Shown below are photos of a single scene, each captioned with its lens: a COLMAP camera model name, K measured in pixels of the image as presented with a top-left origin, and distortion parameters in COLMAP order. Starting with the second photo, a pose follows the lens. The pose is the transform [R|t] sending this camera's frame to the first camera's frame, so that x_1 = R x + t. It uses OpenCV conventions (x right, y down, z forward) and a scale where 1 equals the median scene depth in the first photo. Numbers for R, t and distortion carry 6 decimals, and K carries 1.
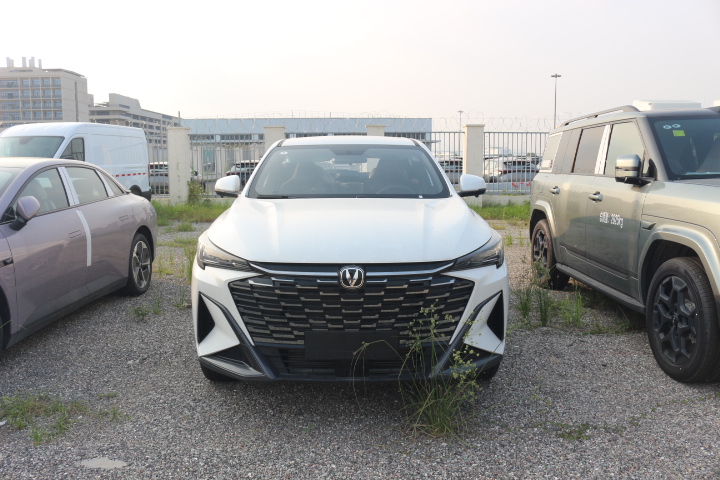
lens RADIAL K [[588.2, 0, 360.0], [0, 588.2, 225.0], [0, 0, 1]] dist [-0.160729, 0.134565]
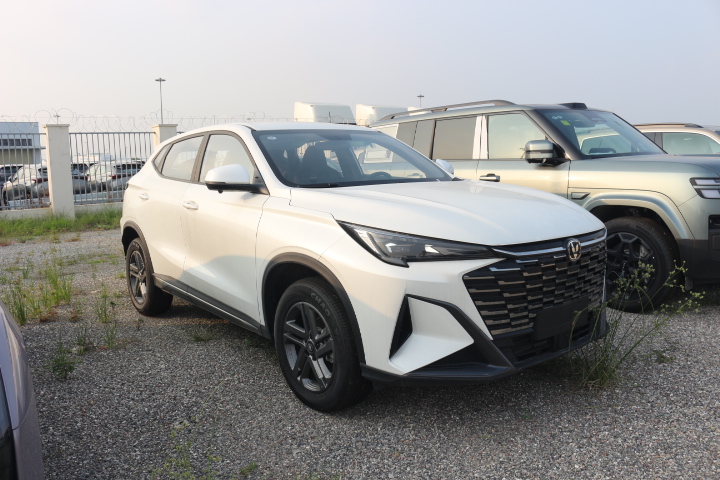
lens RADIAL K [[588.2, 0, 360.0], [0, 588.2, 225.0], [0, 0, 1]] dist [-0.160729, 0.134565]
pose [[0.801006, -0.083250, 0.592839, -0.858482], [0.086400, 0.995992, 0.023125, -0.009299], [-0.592388, 0.032698, 0.804989, 0.384936]]
